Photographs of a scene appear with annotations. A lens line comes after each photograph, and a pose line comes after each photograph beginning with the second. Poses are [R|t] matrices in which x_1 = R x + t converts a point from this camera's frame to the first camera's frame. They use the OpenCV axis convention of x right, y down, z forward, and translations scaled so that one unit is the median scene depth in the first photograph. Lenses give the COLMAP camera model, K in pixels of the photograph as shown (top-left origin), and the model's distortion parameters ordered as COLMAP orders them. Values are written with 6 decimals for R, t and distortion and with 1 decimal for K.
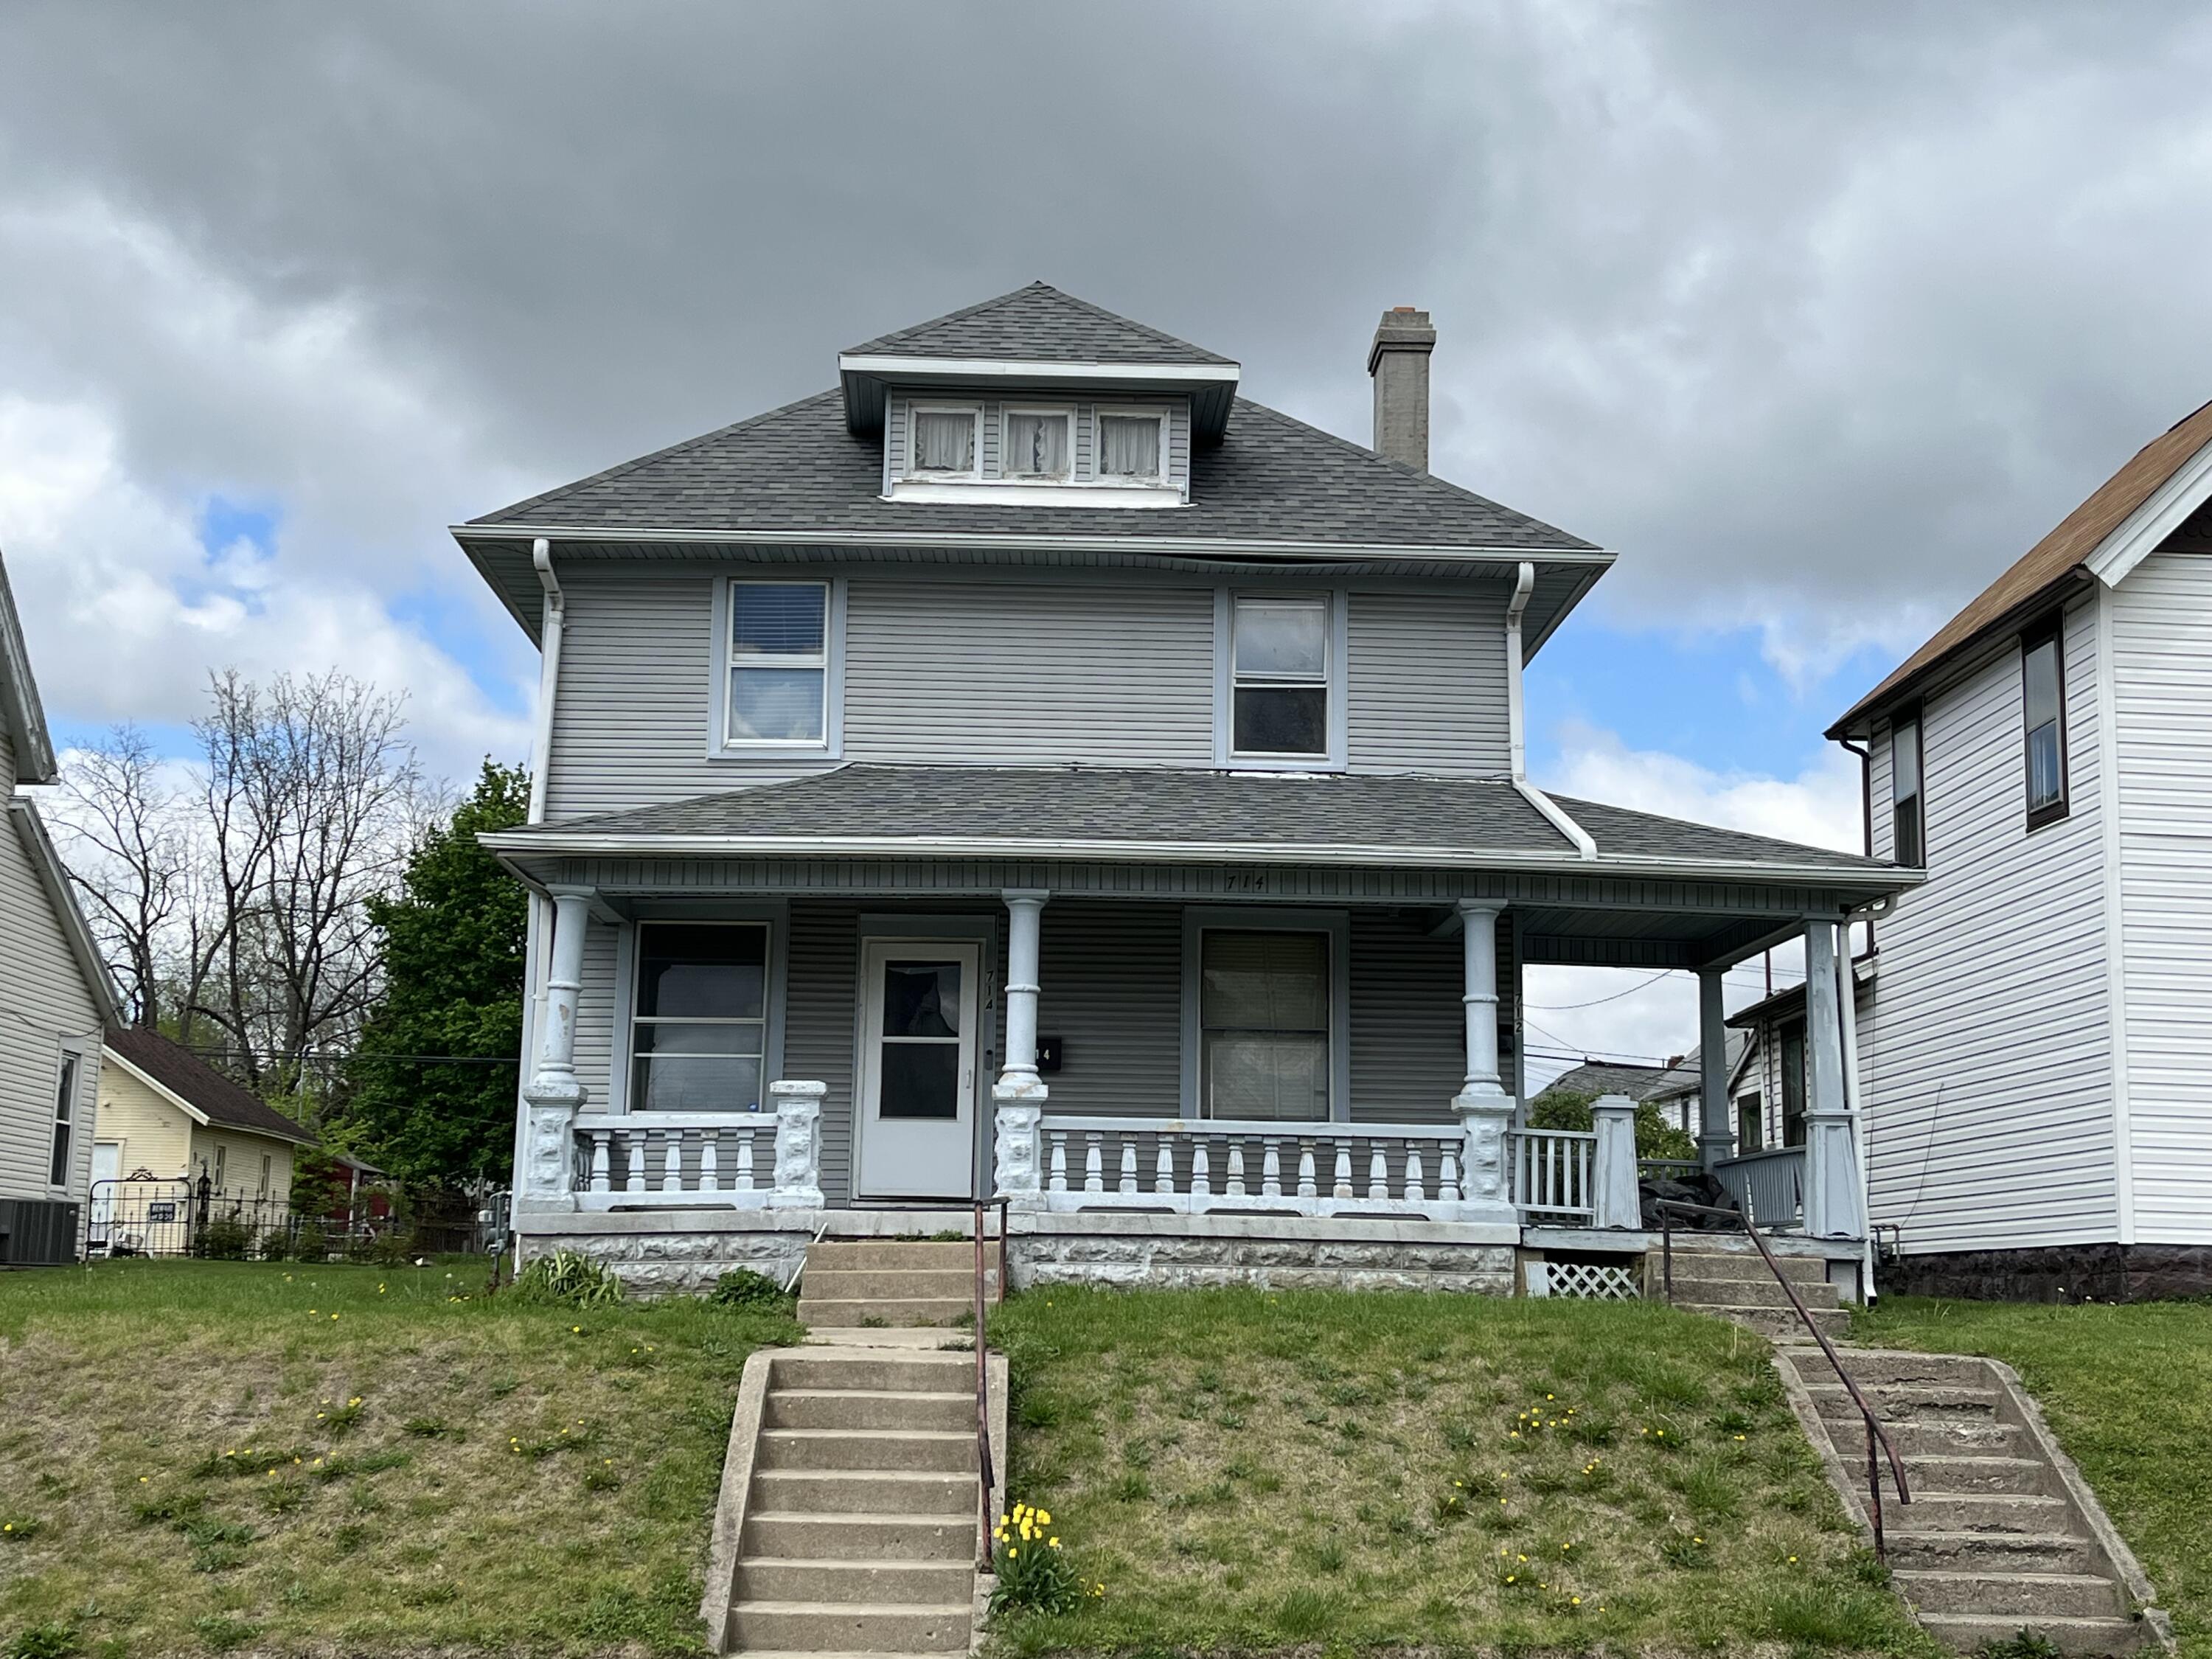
lens RADIAL K [[2652.4, 0, 1114.1], [0, 2652.4, 807.4], [0, 0, 1]] dist [0.108487, 0.000000]
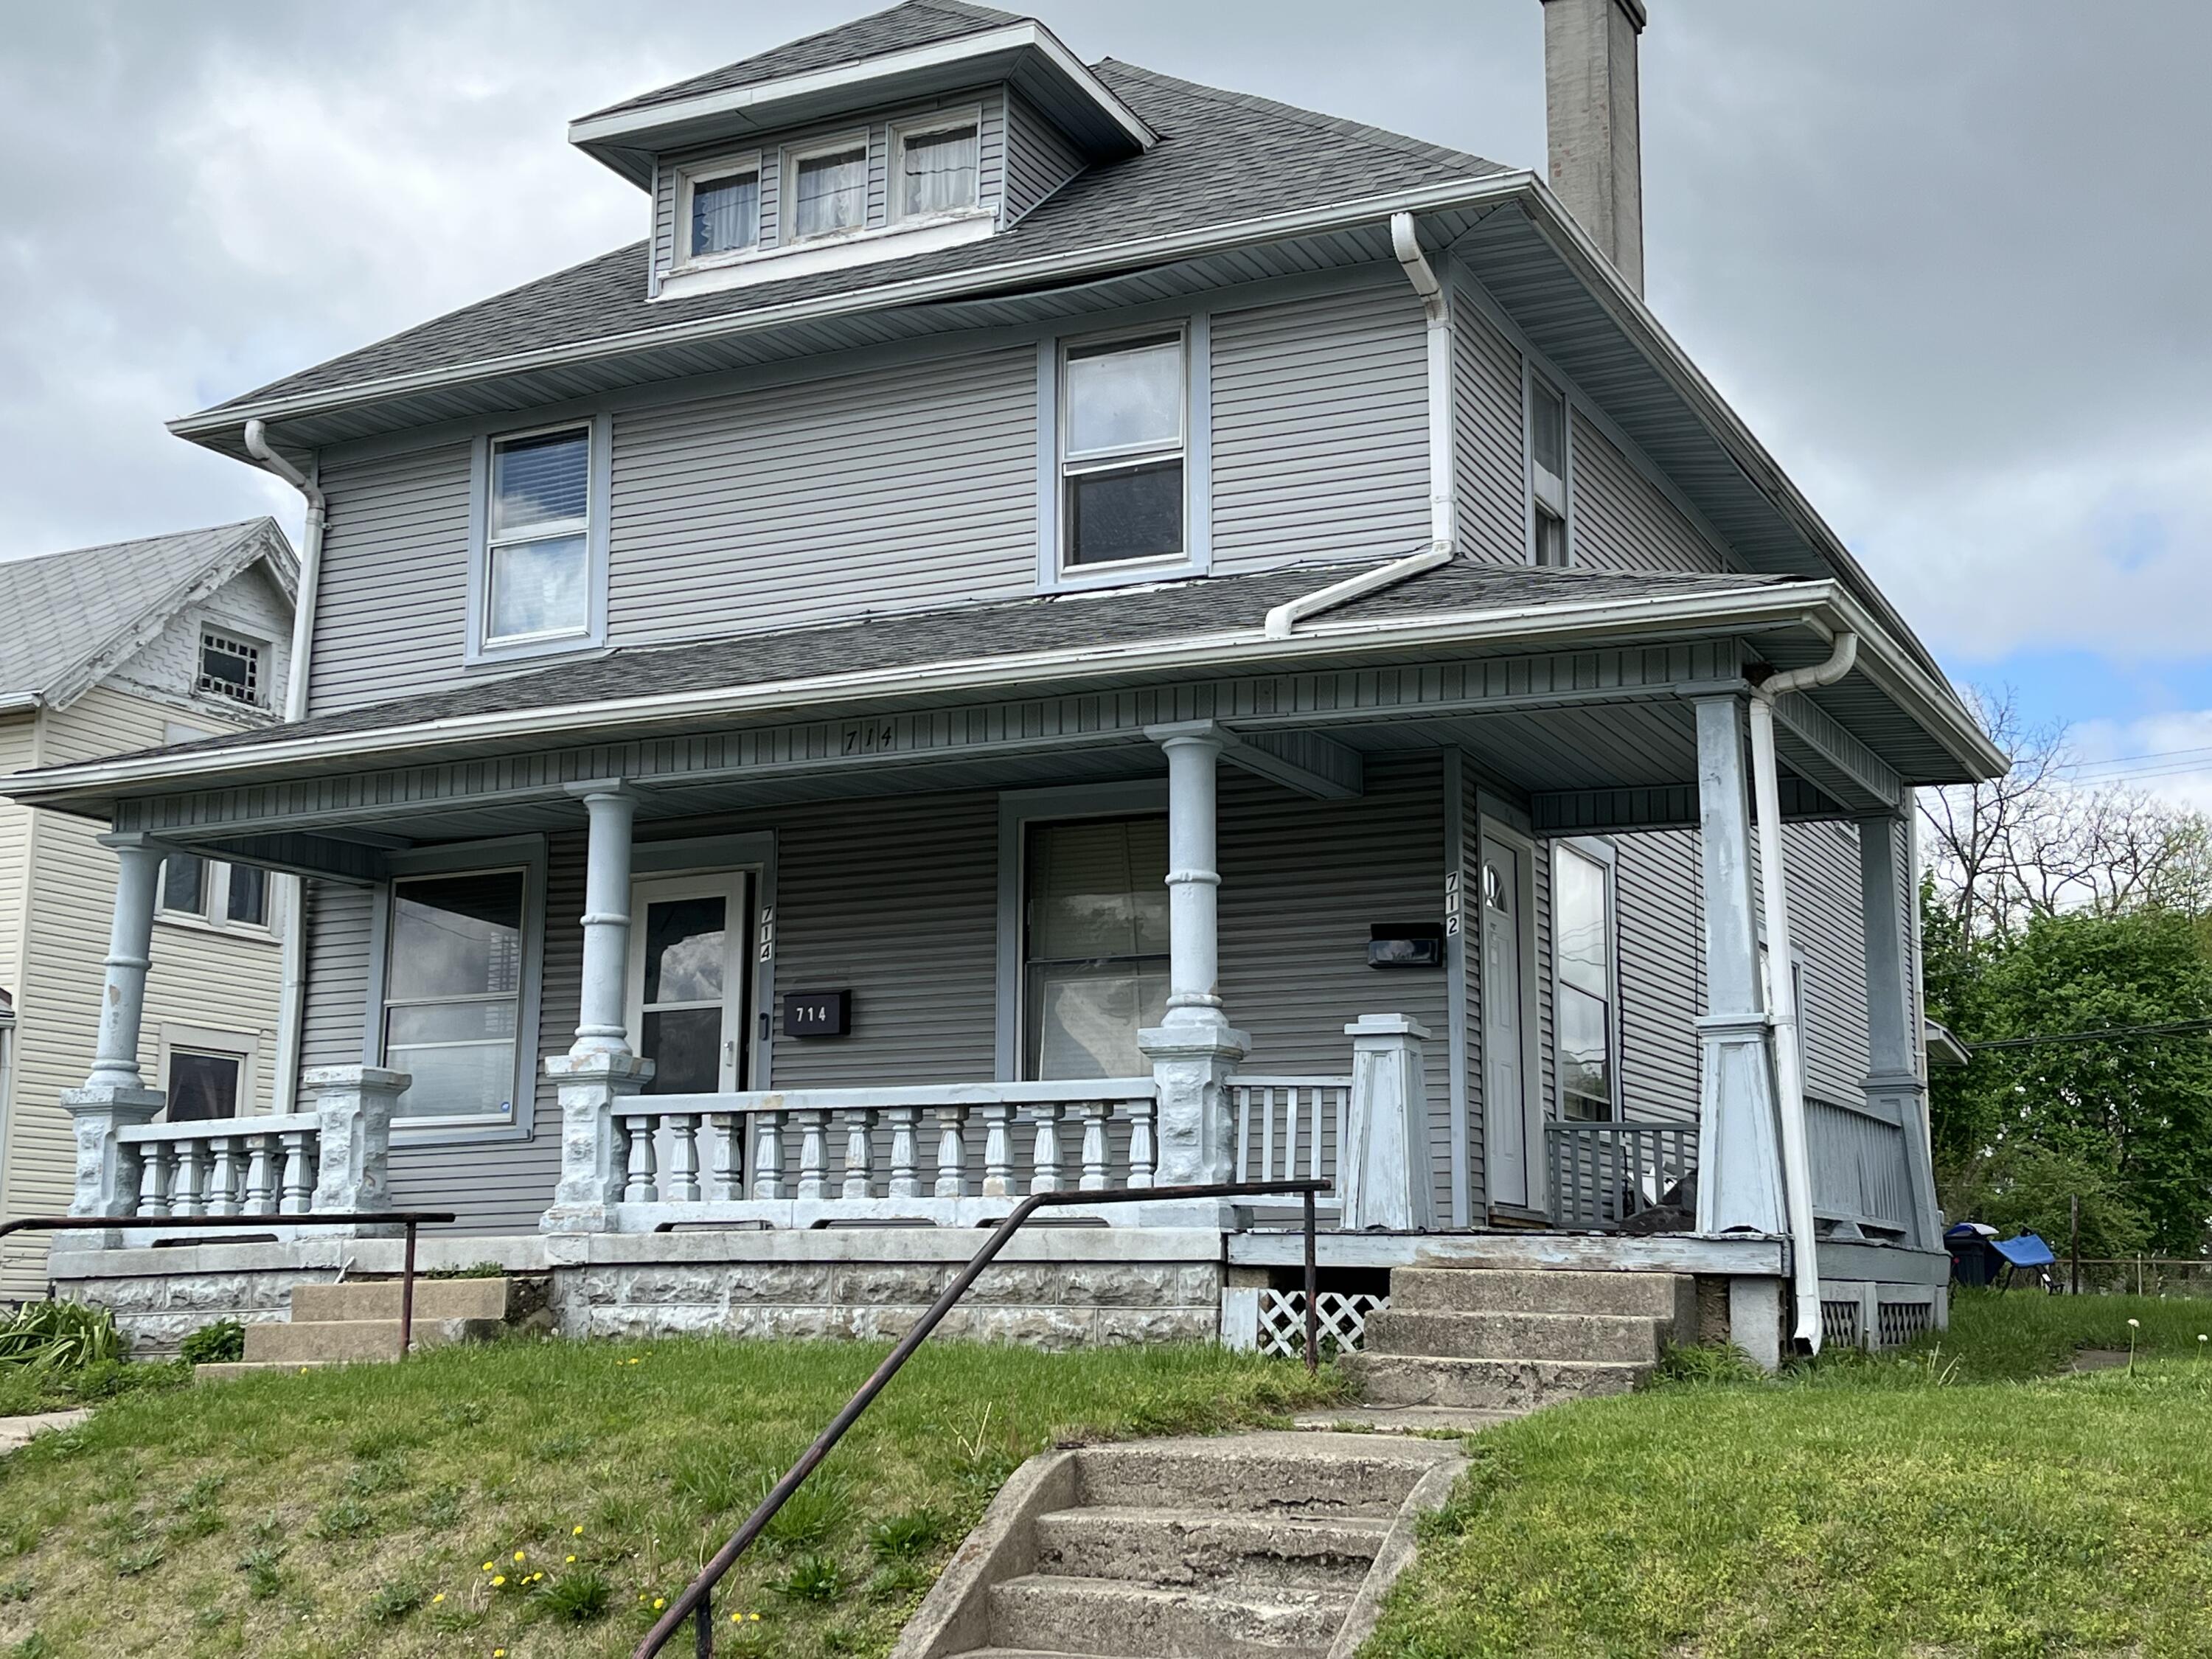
lens RADIAL K [[2652.4, 0, 1108.8], [0, 2652.4, 838.3], [0, 0, 1]] dist [0.108487, 0.000000]
pose [[0.889662, -0.091840, -0.447288, 0.415356], [0.091447, 0.995555, -0.022524, 0.076587], [0.447369, -0.020865, 0.894106, 0.431353]]
